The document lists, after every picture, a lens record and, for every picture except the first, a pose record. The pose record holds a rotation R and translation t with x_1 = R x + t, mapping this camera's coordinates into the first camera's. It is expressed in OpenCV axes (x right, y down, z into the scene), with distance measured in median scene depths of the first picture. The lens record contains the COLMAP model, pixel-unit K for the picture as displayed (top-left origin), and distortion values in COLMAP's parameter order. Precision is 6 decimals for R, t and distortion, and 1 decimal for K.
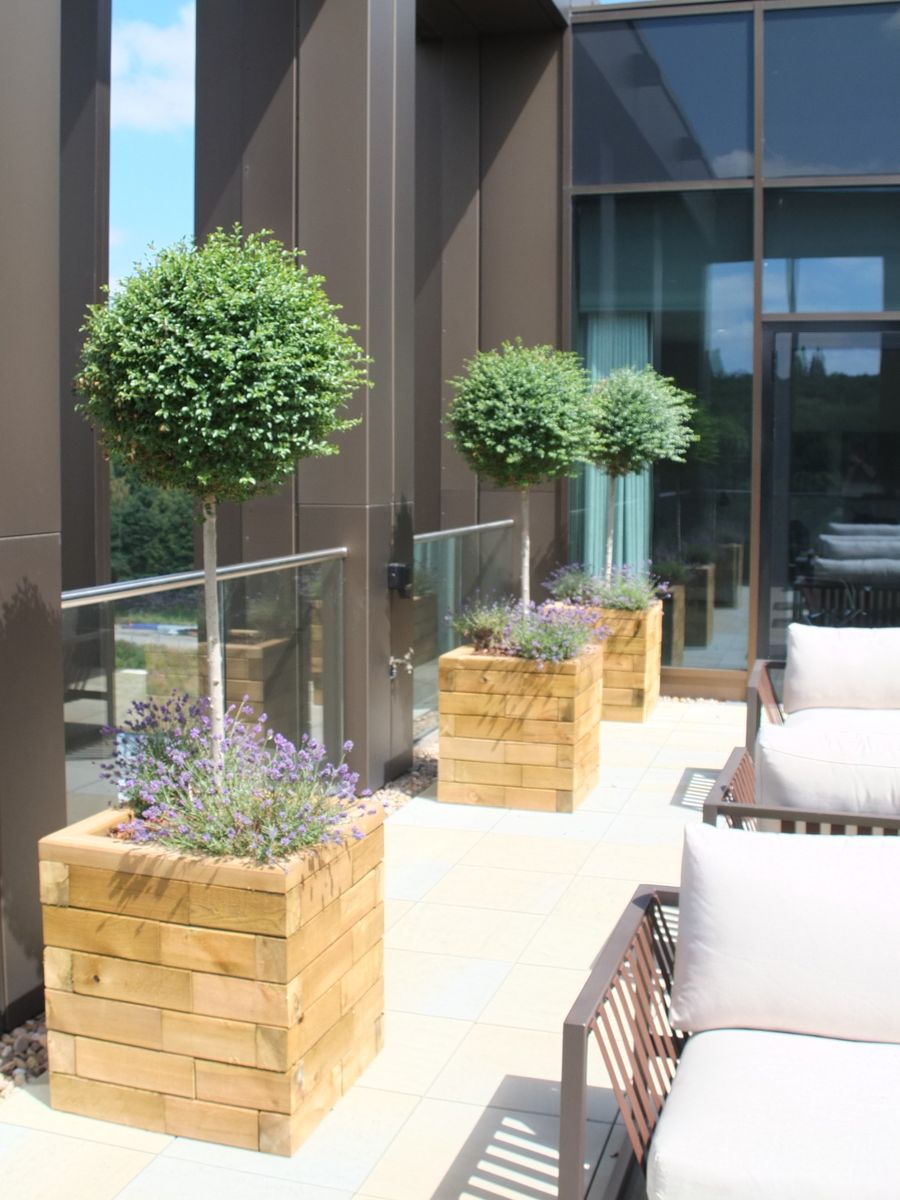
lens RADIAL K [[1301.9, 0, 450.0], [0, 1301.9, 600.0], [0, 0, 1]] dist [-0.117050, 0.022303]
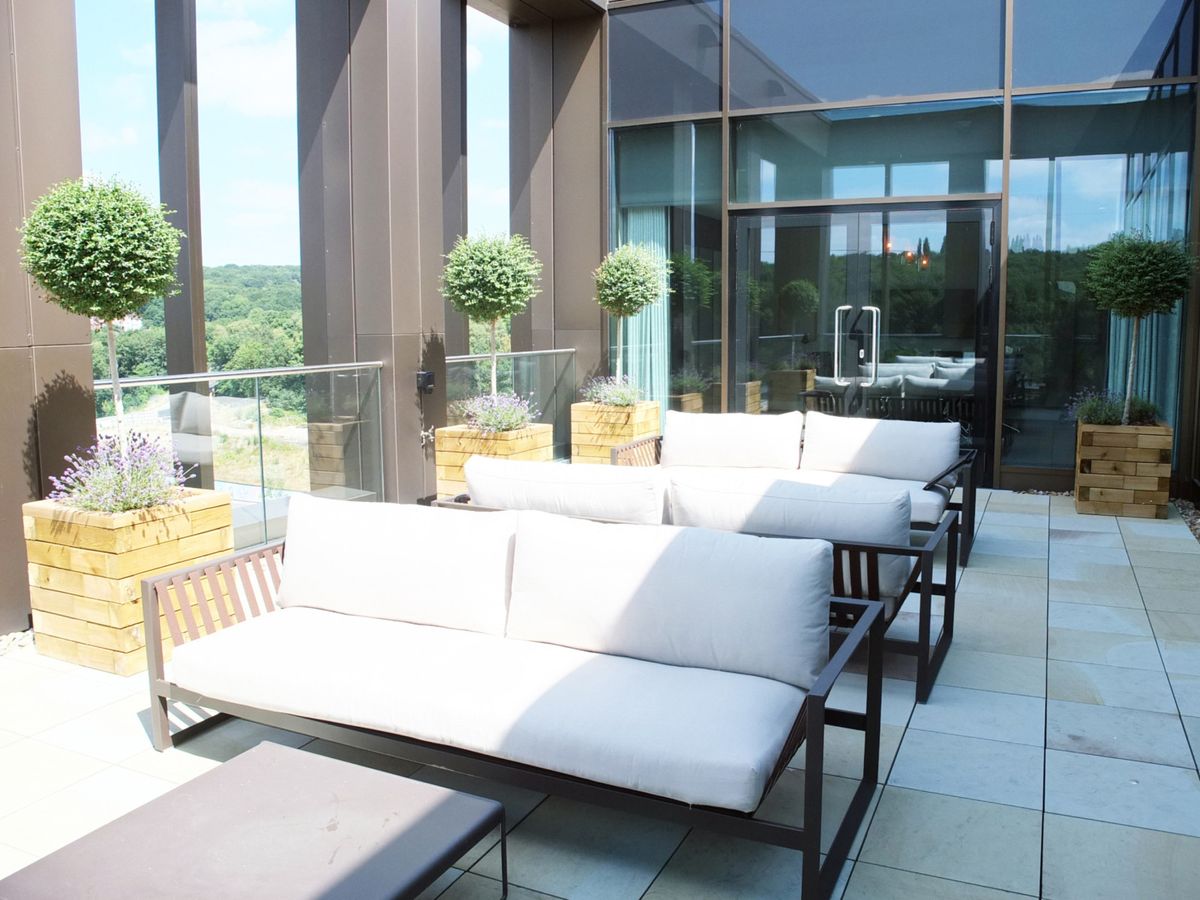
lens RADIAL K [[946.5, 0, 626.2], [0, 946.5, 441.7], [0, 0, 1]] dist [-0.079069, 0.045475]
pose [[0.989903, 0.005836, -0.141624, 0.398118], [-0.002951, 0.999784, 0.020572, 0.035370], [0.141713, -0.019946, 0.989707, -0.110014]]
